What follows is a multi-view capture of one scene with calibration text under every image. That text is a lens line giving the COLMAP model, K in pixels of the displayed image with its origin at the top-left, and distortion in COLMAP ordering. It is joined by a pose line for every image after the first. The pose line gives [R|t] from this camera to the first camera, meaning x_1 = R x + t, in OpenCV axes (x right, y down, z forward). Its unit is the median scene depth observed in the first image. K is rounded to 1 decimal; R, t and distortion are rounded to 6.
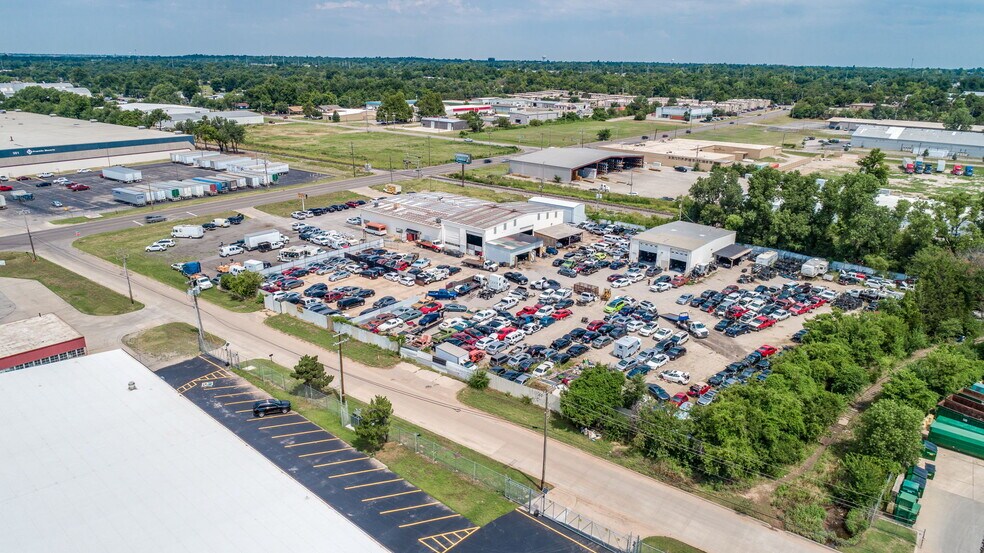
lens RADIAL K [[661.0, 0, 492.0], [0, 661.0, 276.5], [0, 0, 1]] dist [-0.013294, 0.008608]
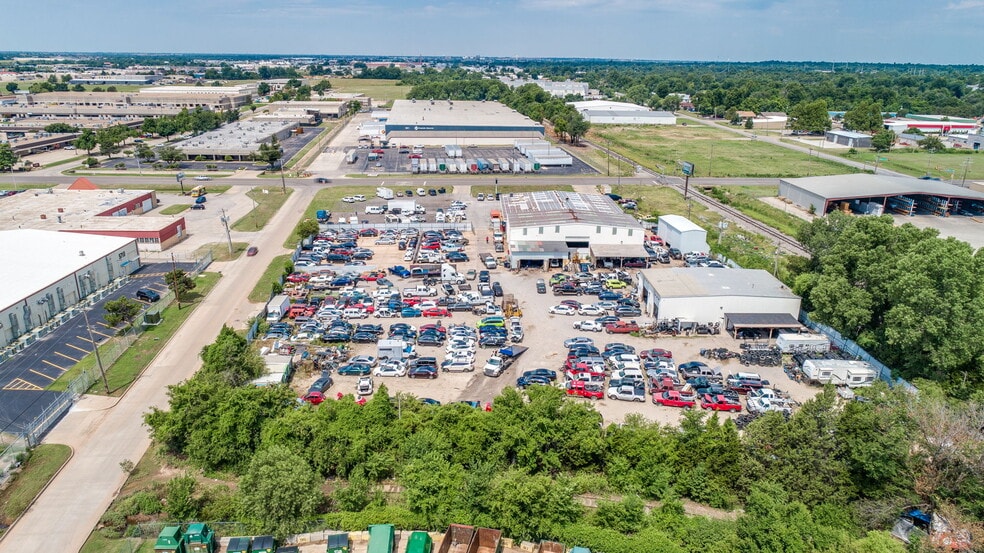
lens RADIAL K [[661.0, 0, 492.0], [0, 661.0, 276.5], [0, 0, 1]] dist [-0.013294, 0.008608]
pose [[0.683424, 0.225392, -0.694356, 0.665343], [-0.232180, 0.968866, 0.085975, -0.078405], [0.692116, 0.102458, 0.714477, 0.287907]]
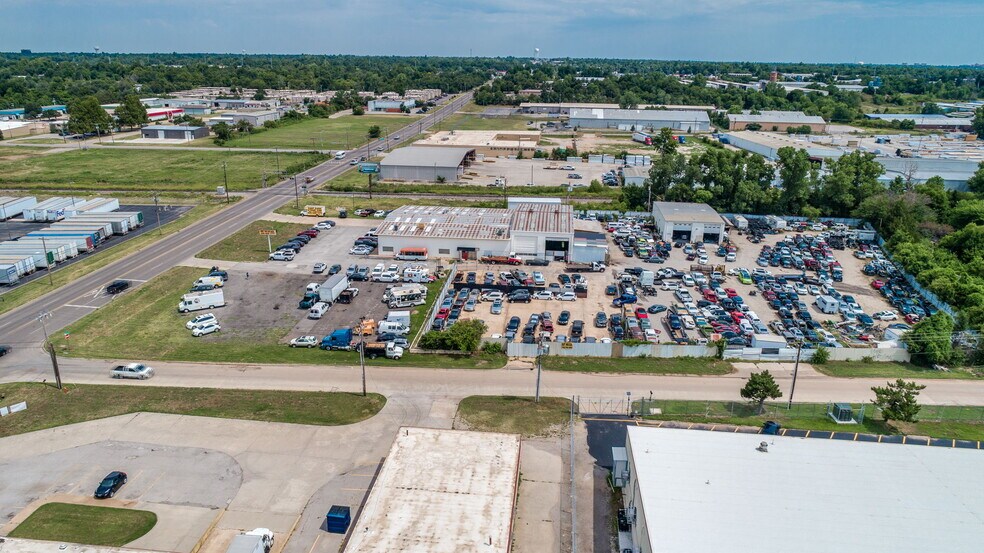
lens RADIAL K [[661.0, 0, 492.0], [0, 661.0, 276.5], [0, 0, 1]] dist [-0.013294, 0.008608]
pose [[0.814199, -0.189067, 0.548938, -0.672836], [0.181840, 0.980963, 0.068157, -0.096982], [-0.551375, 0.044325, 0.833079, 0.236485]]
